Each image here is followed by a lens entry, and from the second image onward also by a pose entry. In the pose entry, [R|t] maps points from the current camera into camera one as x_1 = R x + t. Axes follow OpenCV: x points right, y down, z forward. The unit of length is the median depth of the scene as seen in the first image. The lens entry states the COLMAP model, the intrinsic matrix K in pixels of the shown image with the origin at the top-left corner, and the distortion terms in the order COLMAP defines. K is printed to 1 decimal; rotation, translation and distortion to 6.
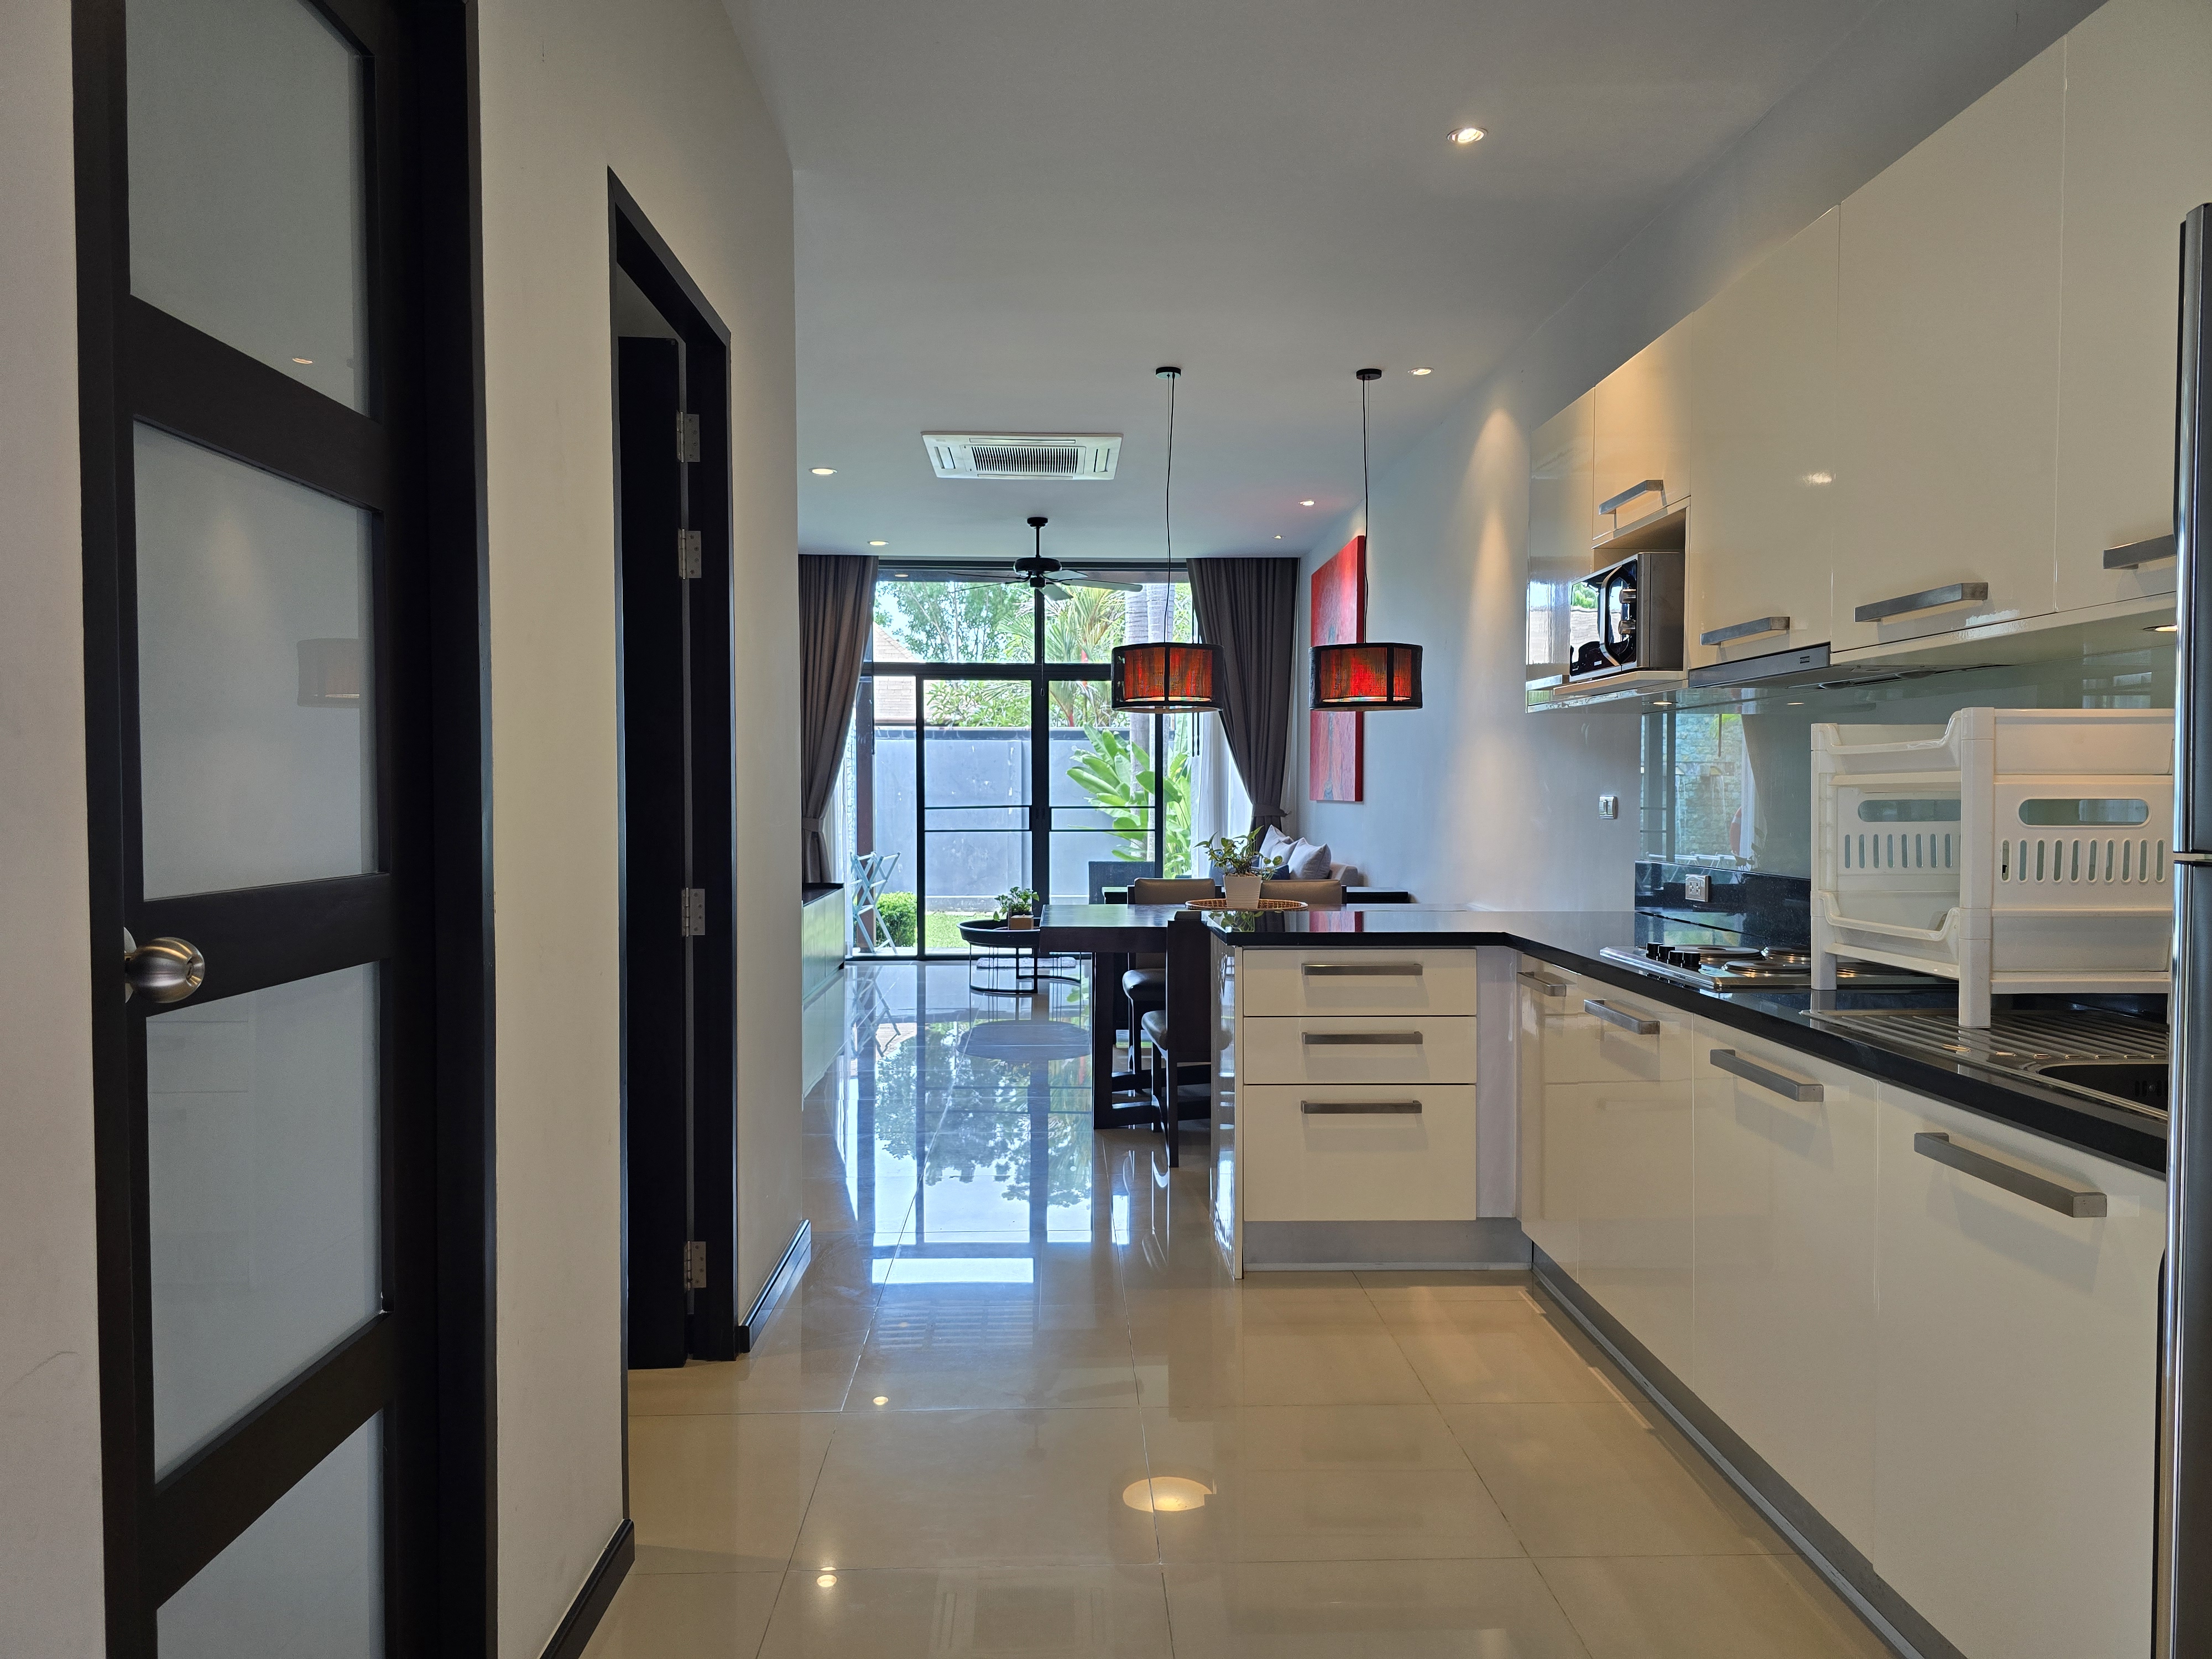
lens RADIAL K [[1489.6, 0, 1097.0], [0, 1489.6, 833.2], [0, 0, 1]] dist [0.036624, -0.027639]
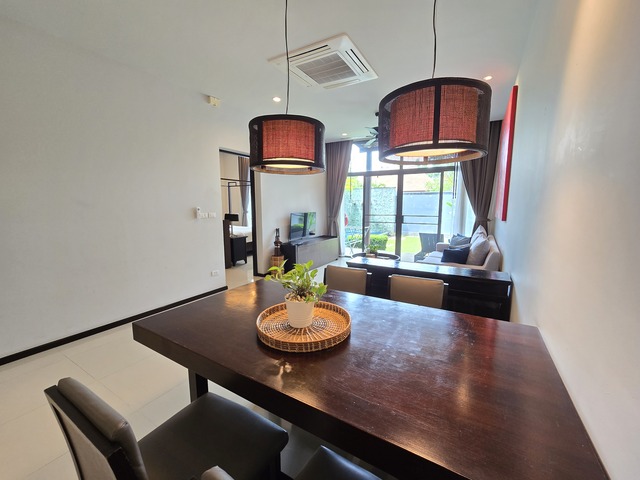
lens RADIAL K [[263.0, 0, 320.1], [0, 263.0, 240.8], [0, 0, 1]] dist [-0.002362, -0.001138]
pose [[0.843898, 0.075450, -0.531171, 0.352584], [-0.018290, 0.993532, 0.112068, -0.068180], [0.536191, -0.084859, 0.839820, 1.257150]]
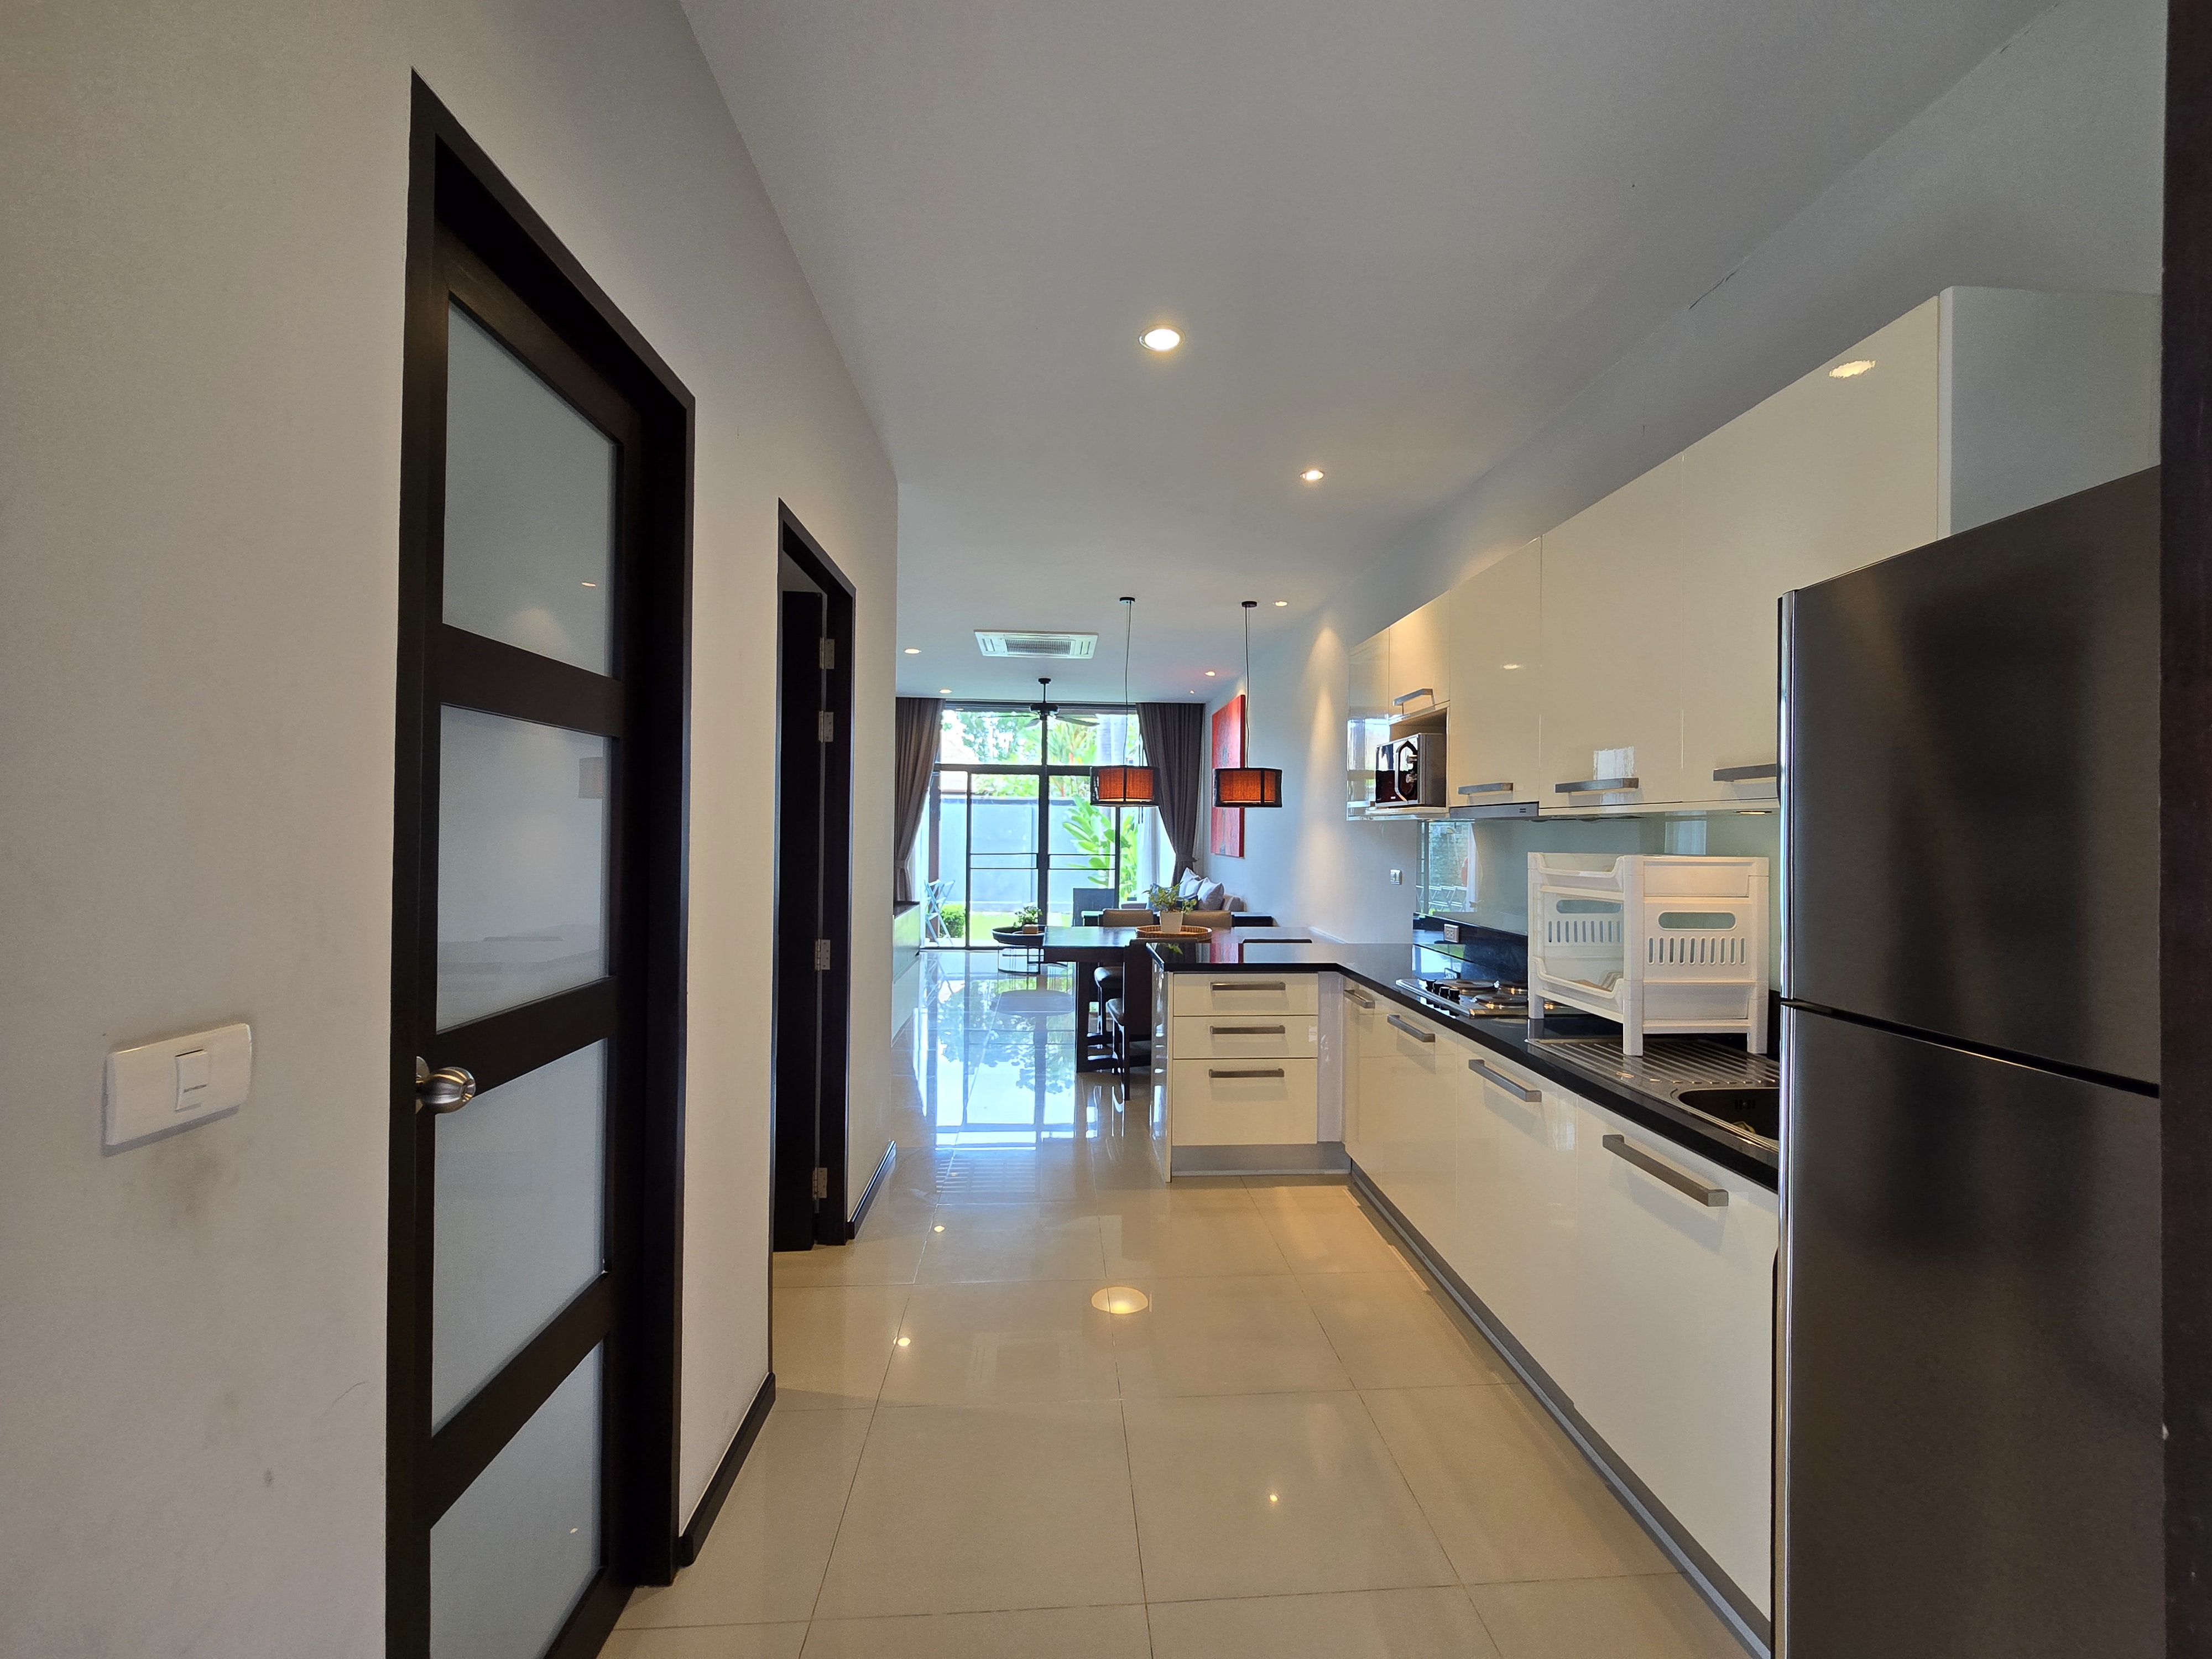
lens RADIAL K [[908.9, 0, 1117.7], [0, 908.9, 822.9], [0, 0, 1]] dist [-0.002362, -0.001138]
pose [[0.998927, 0.012413, 0.044625, -0.006753], [-0.010844, 0.999320, -0.035230, -0.050370], [-0.045032, 0.034709, 0.998382, 0.033315]]
